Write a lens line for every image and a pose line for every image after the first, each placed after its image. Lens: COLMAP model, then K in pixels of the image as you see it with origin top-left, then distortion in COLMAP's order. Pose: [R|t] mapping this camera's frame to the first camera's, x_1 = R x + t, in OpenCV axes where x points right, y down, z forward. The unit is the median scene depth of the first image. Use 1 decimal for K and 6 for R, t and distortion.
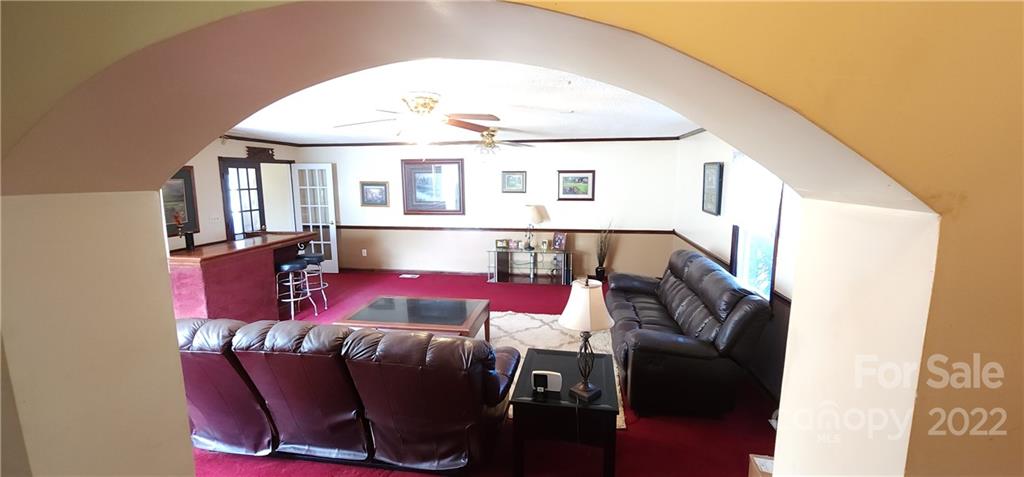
lens RADIAL K [[414.1, 0, 515.4], [0, 414.1, 234.6], [0, 0, 1]] dist [0.017135, -0.012496]
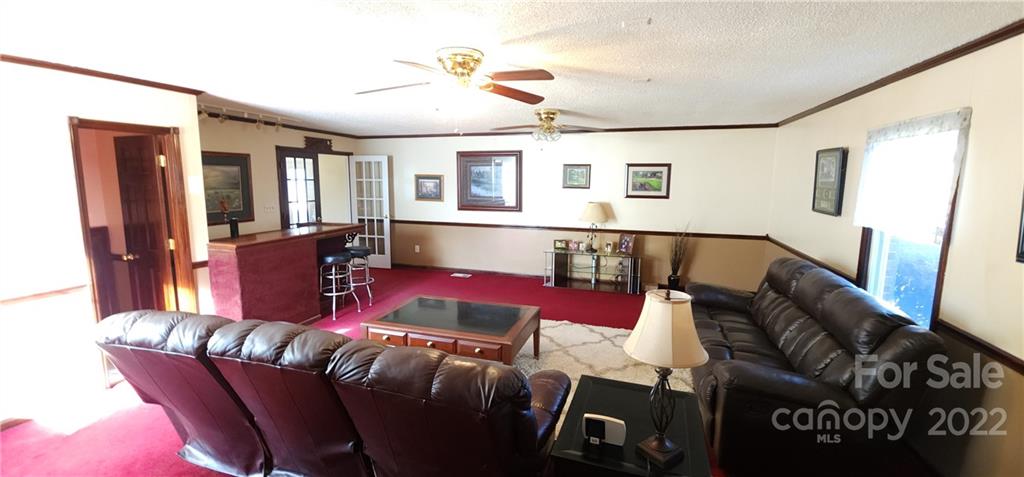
lens RADIAL K [[414.1, 0, 515.4], [0, 414.1, 234.6], [0, 0, 1]] dist [0.017135, -0.012496]
pose [[0.987593, 0.032588, -0.153614, 0.011374], [-0.033814, 0.999414, -0.005375, 0.012790], [0.153349, 0.010503, 0.988116, 0.127474]]
